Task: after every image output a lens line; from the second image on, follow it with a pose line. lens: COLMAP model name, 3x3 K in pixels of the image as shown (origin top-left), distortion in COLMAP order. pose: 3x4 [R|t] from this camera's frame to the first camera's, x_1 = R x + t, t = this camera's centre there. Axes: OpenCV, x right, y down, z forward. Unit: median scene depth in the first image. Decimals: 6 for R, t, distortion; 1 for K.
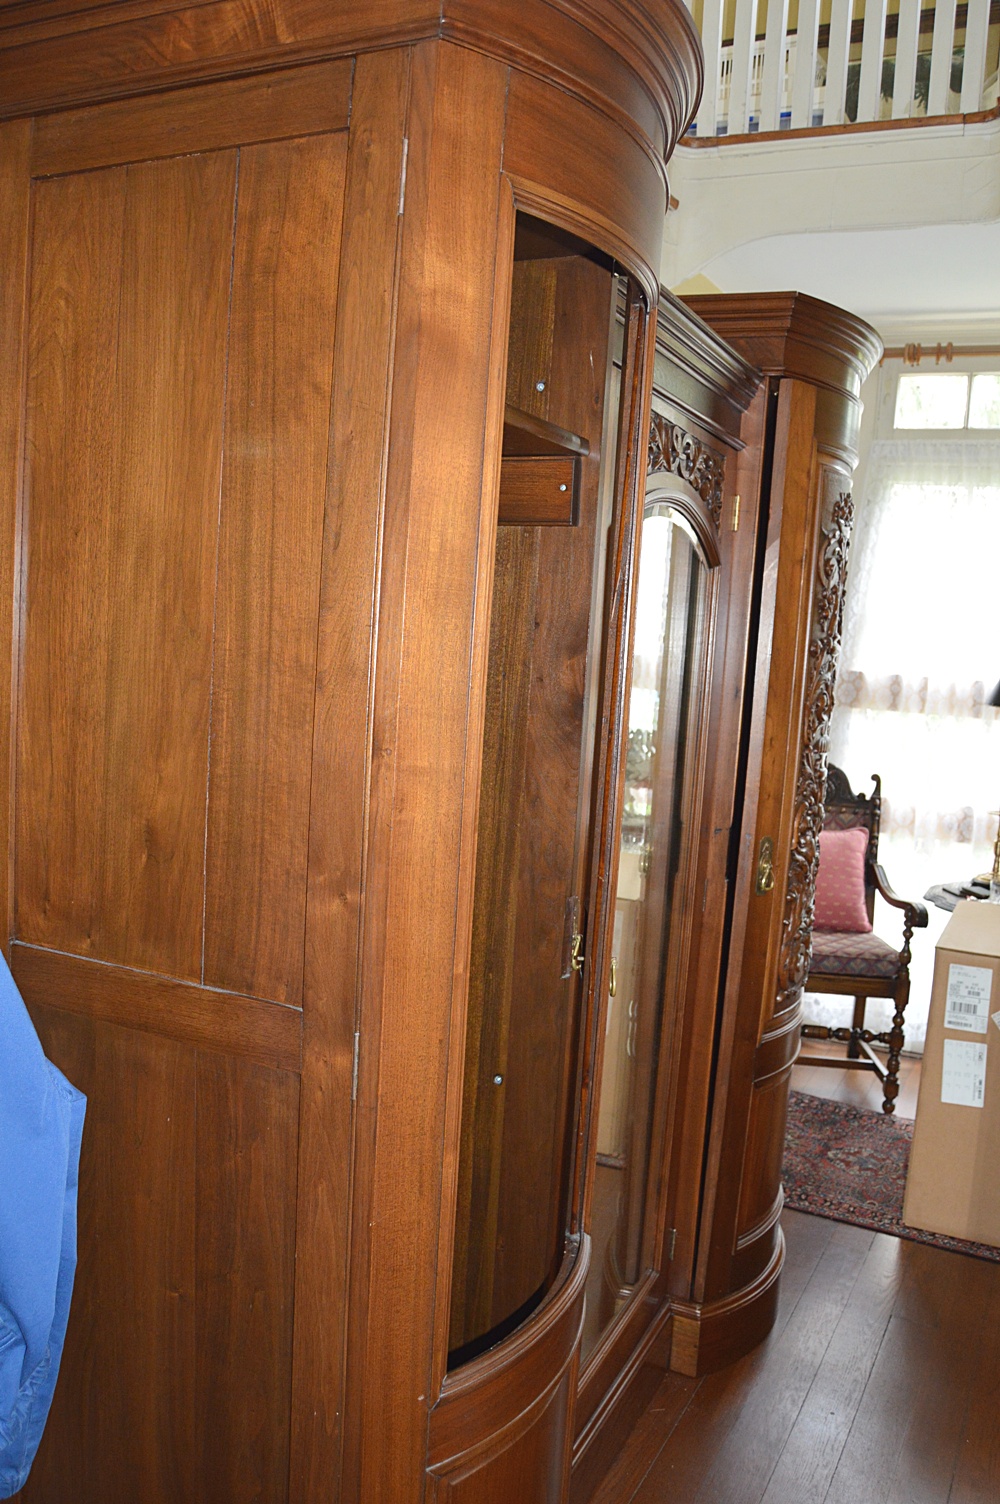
lens RADIAL K [[1195.2, 0, 503.0], [0, 1195.2, 754.4], [0, 0, 1]] dist [-0.091670, 0.032587]
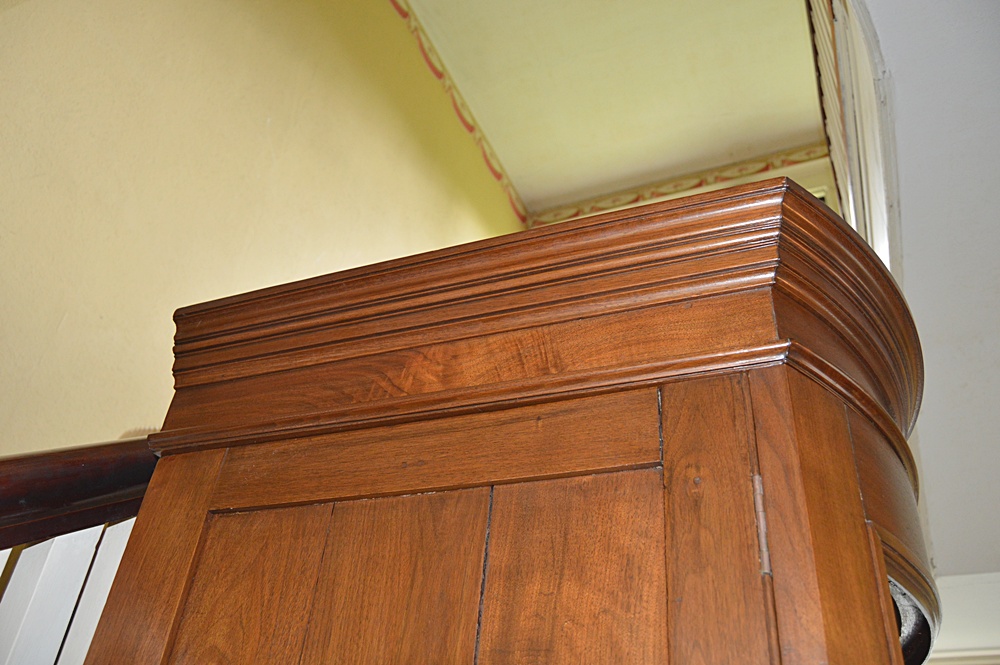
lens RADIAL K [[794.7, 0, 499.6], [0, 794.7, 330.4], [0, 0, 1]] dist [-0.091670, 0.032587]
pose [[0.998646, 0.046158, 0.023988, -0.235801], [-0.017528, 0.732757, -0.680265, -0.230412], [-0.048977, 0.678924, 0.732573, 0.526788]]
